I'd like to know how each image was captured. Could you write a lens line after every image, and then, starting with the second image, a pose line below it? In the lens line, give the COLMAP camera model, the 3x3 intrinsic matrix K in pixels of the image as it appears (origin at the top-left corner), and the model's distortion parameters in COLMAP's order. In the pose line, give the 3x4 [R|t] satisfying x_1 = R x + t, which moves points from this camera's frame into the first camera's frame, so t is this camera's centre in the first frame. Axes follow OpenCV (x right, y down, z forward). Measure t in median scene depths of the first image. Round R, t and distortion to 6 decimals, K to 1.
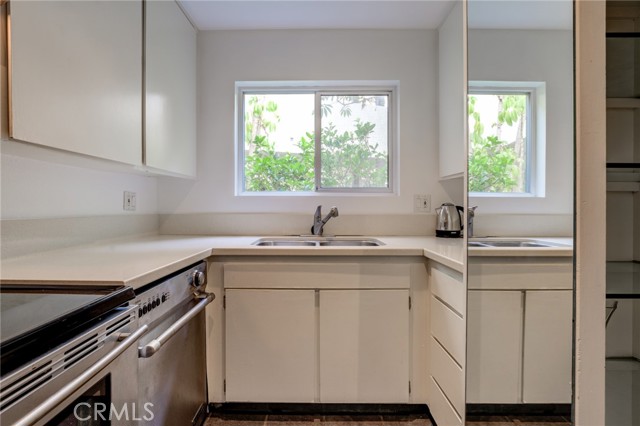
lens RADIAL K [[297.0, 0, 315.5], [0, 297.0, 210.7], [0, 0, 1]] dist [-0.001107, 0.000708]
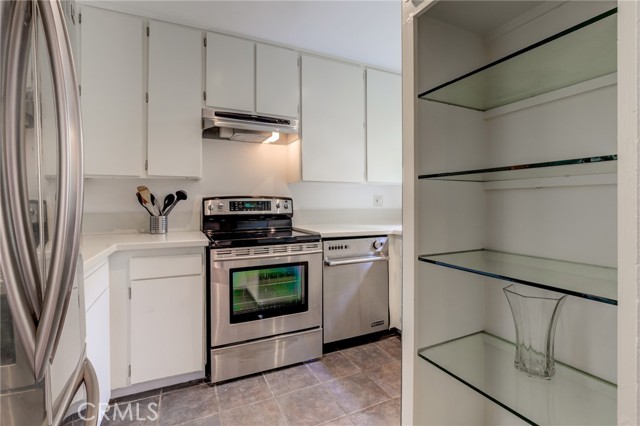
lens RADIAL K [[297.5, 0, 319.0], [0, 297.5, 201.9], [0, 0, 1]] dist [-0.015896, 0.000045]
pose [[0.425242, -0.006874, -0.905053, 0.926028], [-0.012655, 0.999828, -0.013540, 0.000744], [0.904991, 0.017211, 0.425082, -0.025634]]
